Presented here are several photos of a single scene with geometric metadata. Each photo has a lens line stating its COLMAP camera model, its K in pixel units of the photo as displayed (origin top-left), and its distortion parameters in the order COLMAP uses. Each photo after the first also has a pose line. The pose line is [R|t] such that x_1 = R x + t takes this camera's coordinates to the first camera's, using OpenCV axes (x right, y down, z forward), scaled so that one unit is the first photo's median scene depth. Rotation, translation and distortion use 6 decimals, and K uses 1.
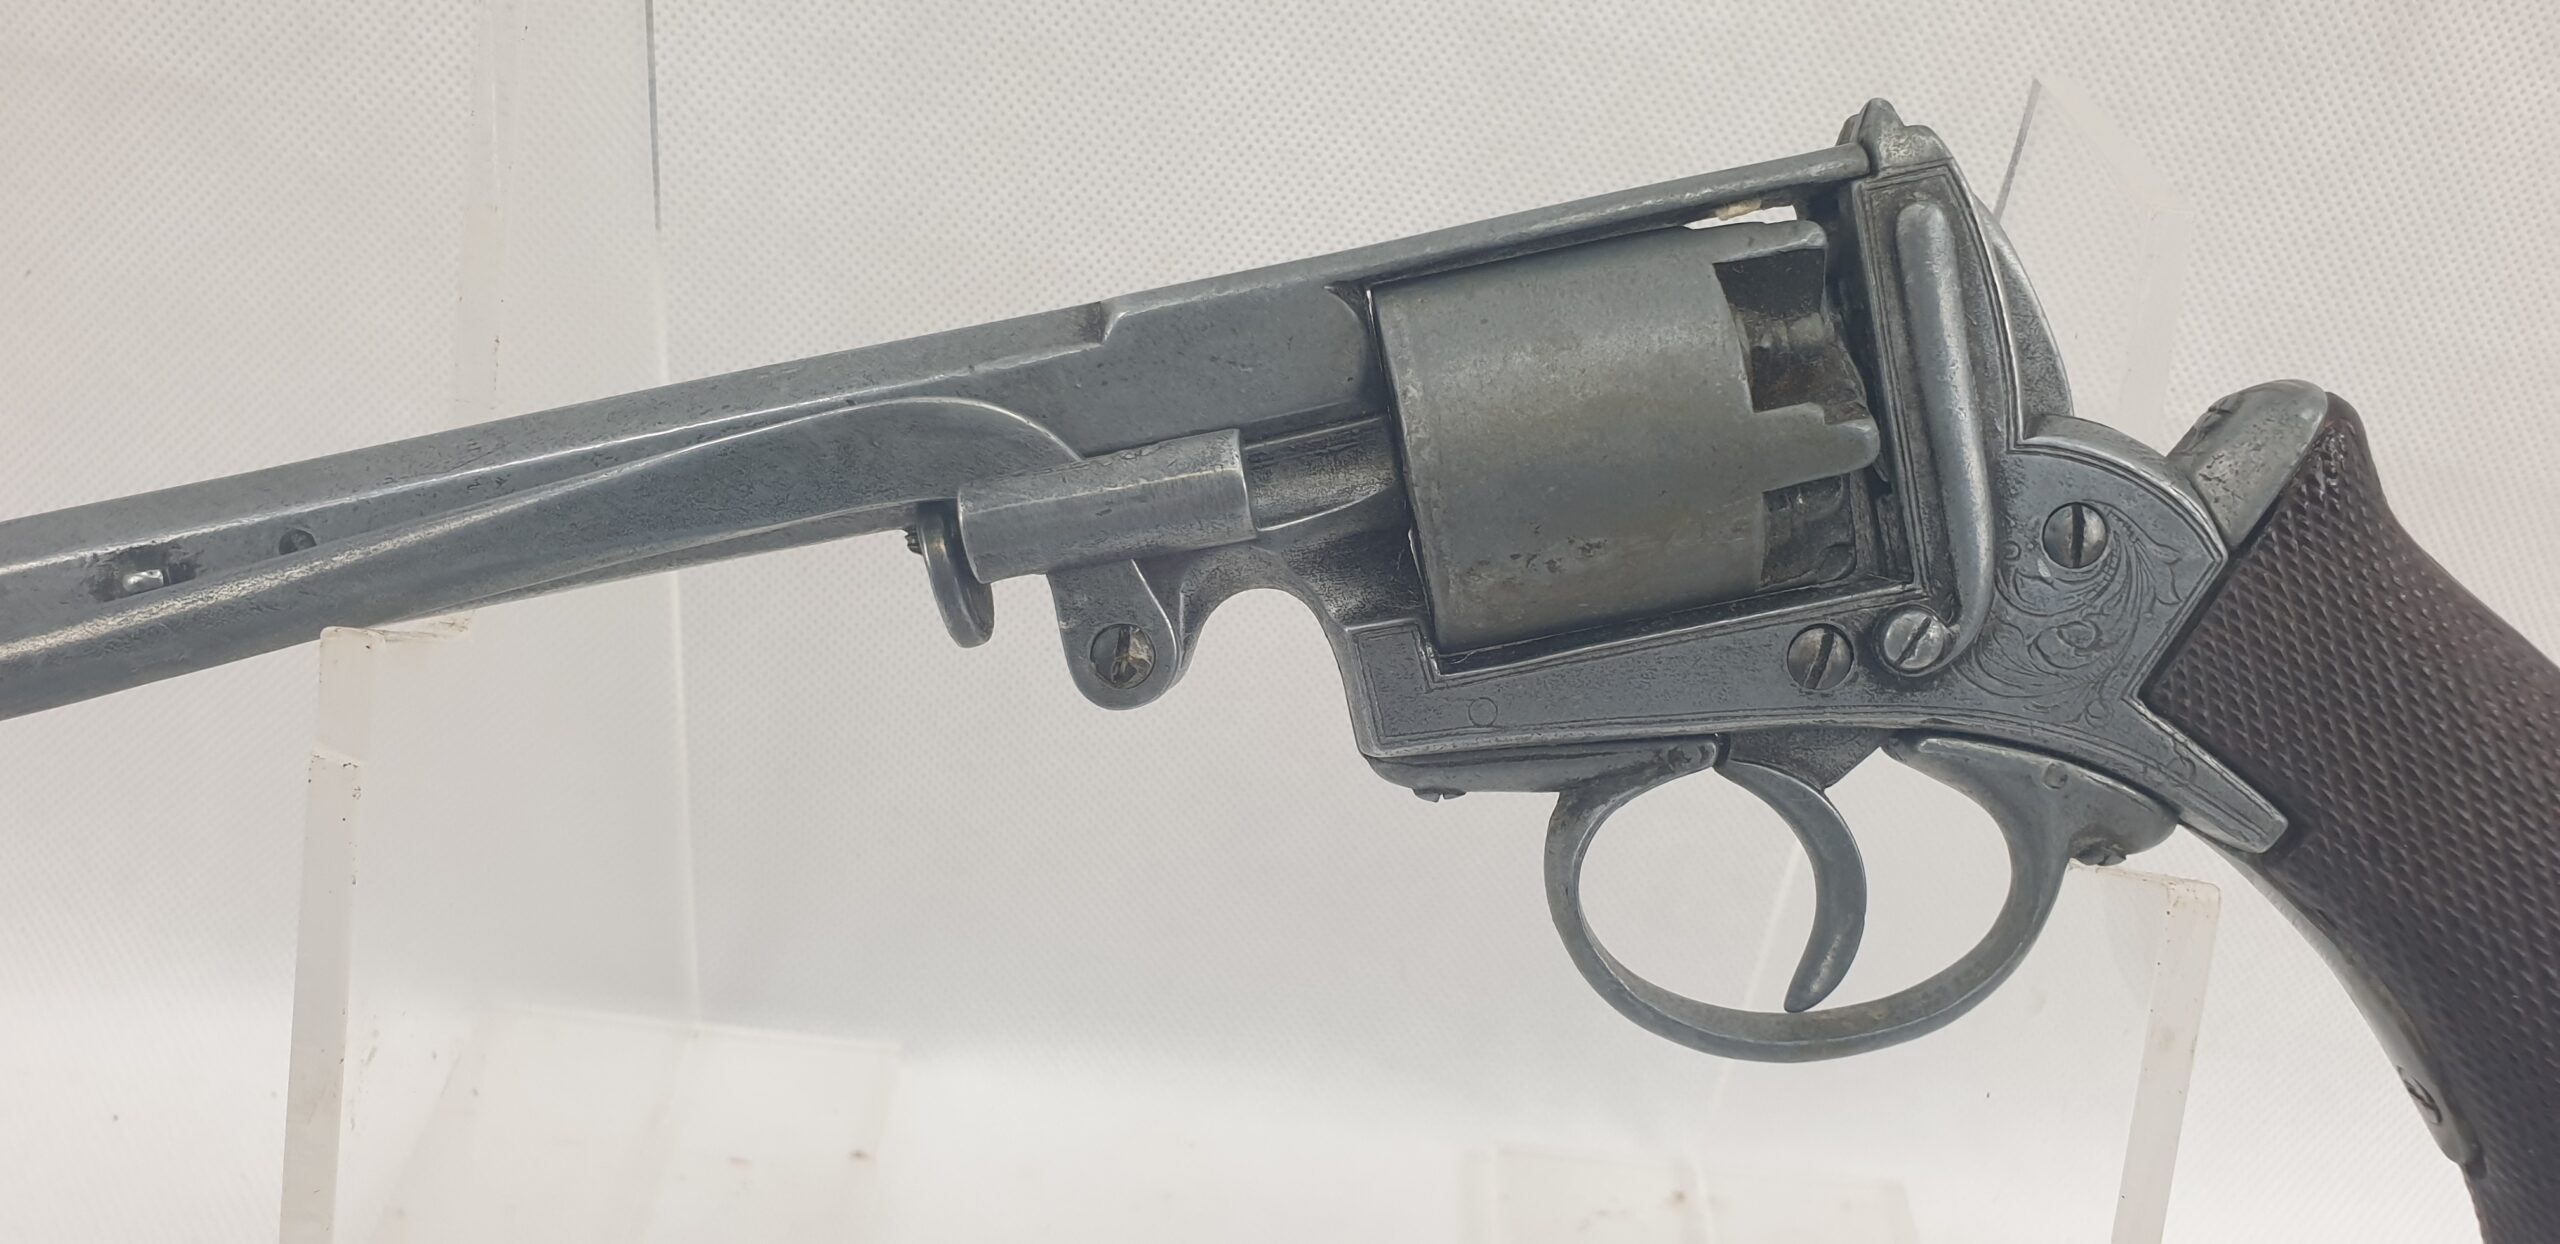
lens RADIAL K [[2020.0, 0, 1325.1], [0, 2020.0, 642.8], [0, 0, 1]] dist [0.075518, -0.225176]
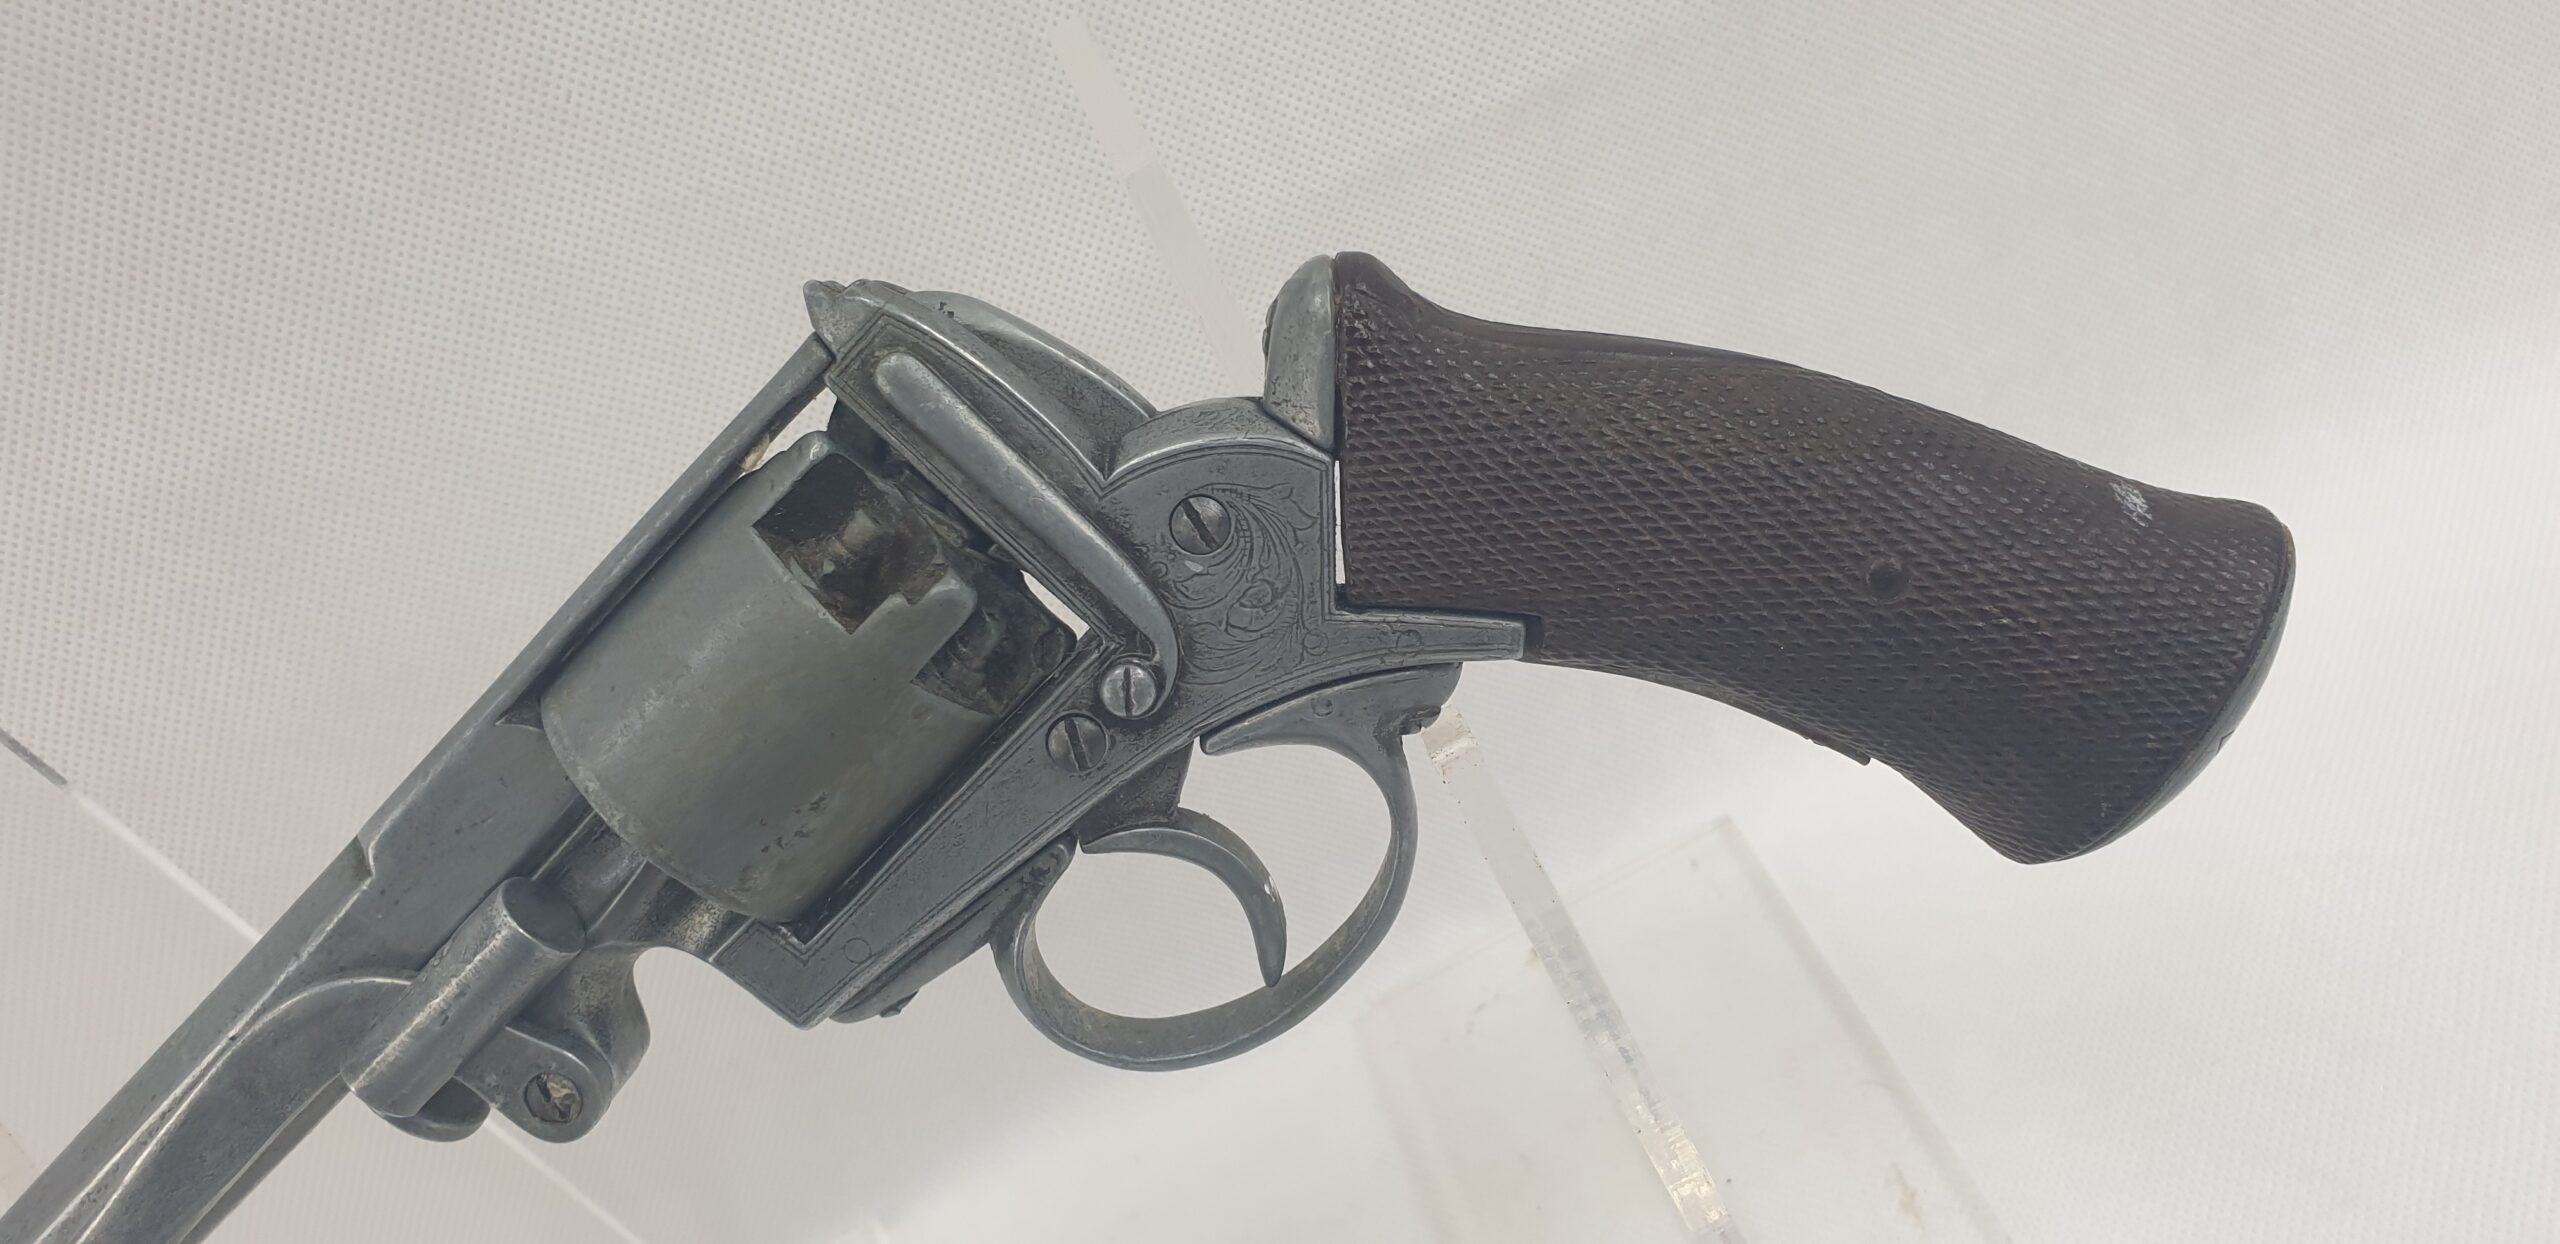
lens RADIAL K [[1916.1, 0, 1356.7], [0, 1916.1, 697.6], [0, 0, 1]] dist [0.051722, -0.115079]
pose [[0.828433, -0.553000, -0.088826, 0.474251], [0.560073, 0.816759, 0.138648, -0.071553], [-0.004123, -0.164610, 0.986350, -0.018180]]
